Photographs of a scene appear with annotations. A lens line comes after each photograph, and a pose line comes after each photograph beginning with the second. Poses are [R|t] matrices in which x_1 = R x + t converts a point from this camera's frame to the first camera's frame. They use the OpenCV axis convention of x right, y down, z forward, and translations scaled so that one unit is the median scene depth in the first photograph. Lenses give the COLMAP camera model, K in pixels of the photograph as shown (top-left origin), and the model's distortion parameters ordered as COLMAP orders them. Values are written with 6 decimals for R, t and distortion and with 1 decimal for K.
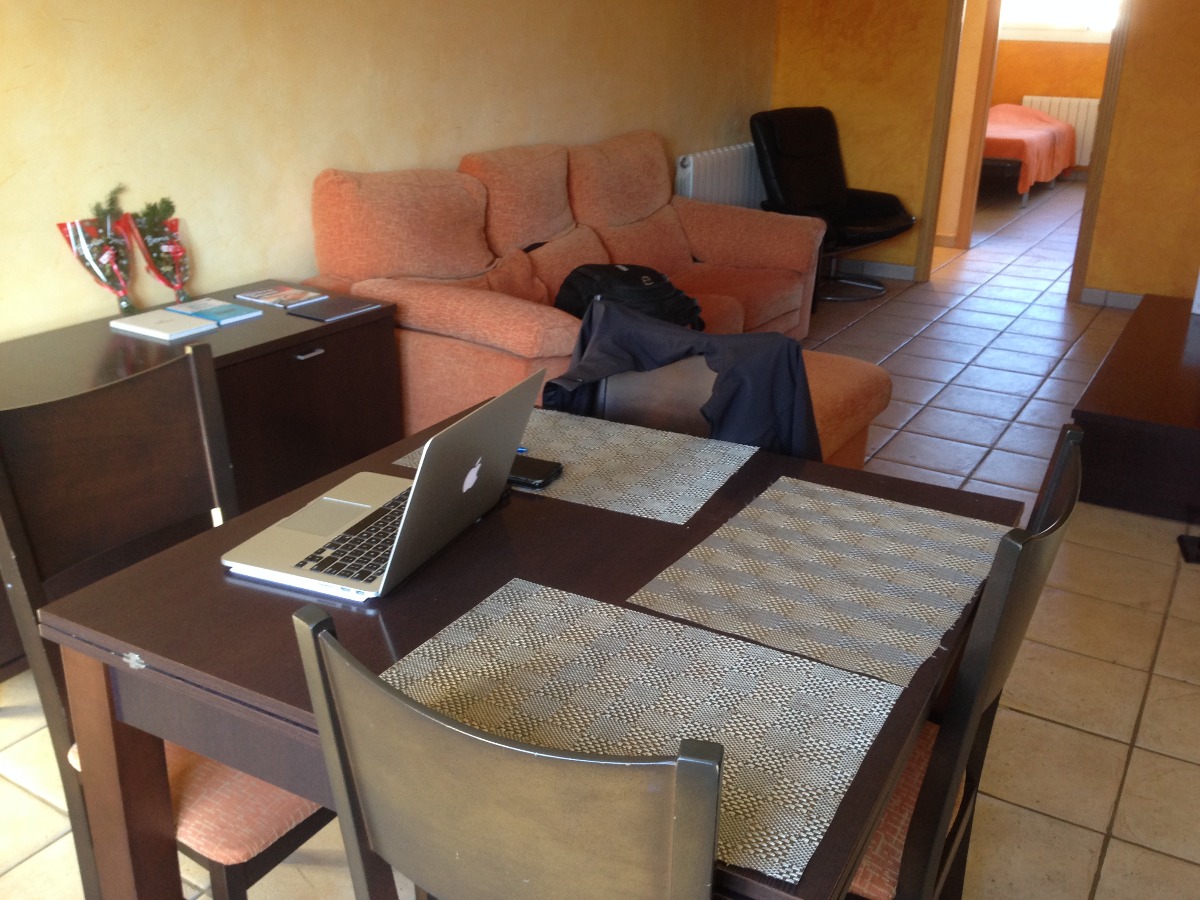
lens RADIAL K [[1127.1, 0, 581.8], [0, 1127.1, 419.2], [0, 0, 1]] dist [0.118540, -0.212471]
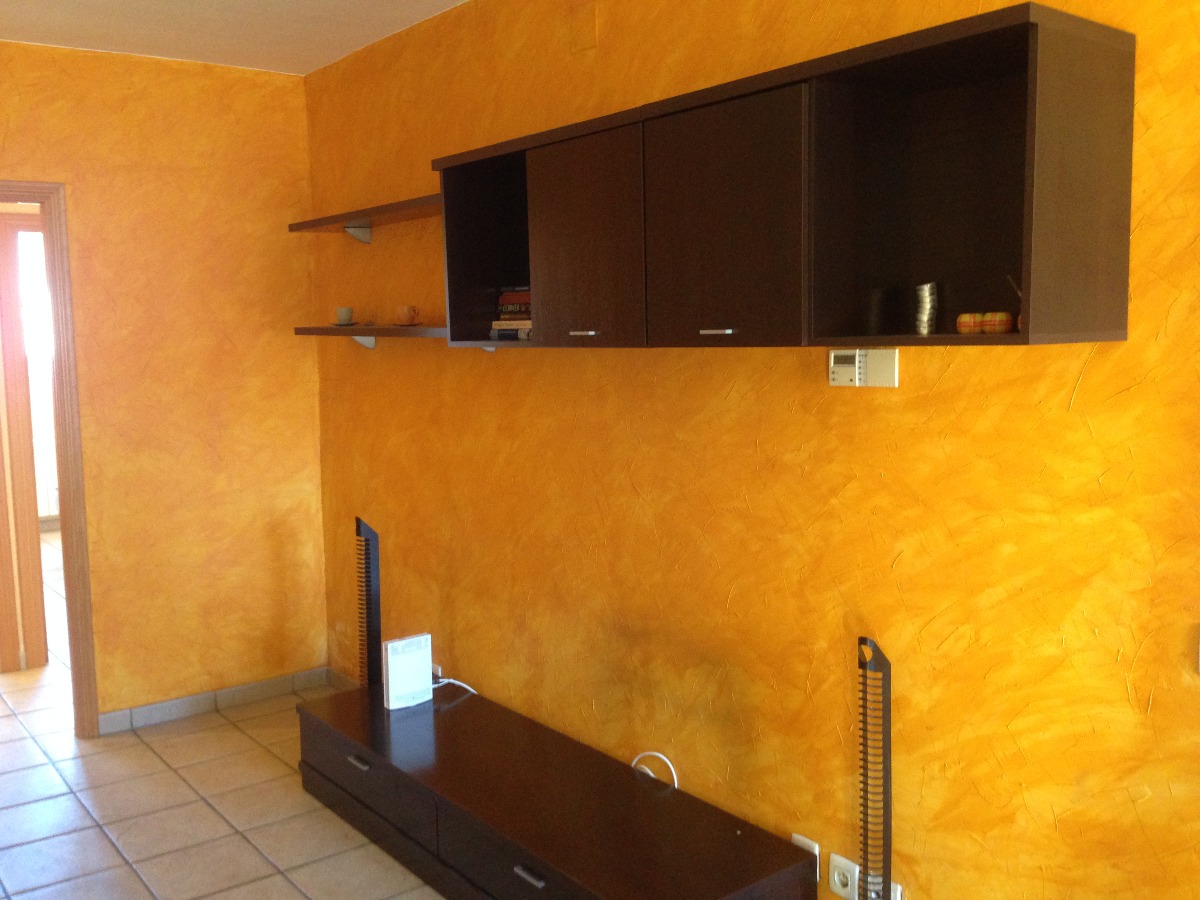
lens RADIAL K [[1117.3, 0, 600.2], [0, 1117.3, 444.9], [0, 0, 1]] dist [0.131367, -0.242415]
pose [[0.351374, -0.121680, 0.928294, -0.169118], [0.335012, 0.942208, -0.003304, -0.293181], [-0.874244, 0.312151, 0.371832, 0.704217]]
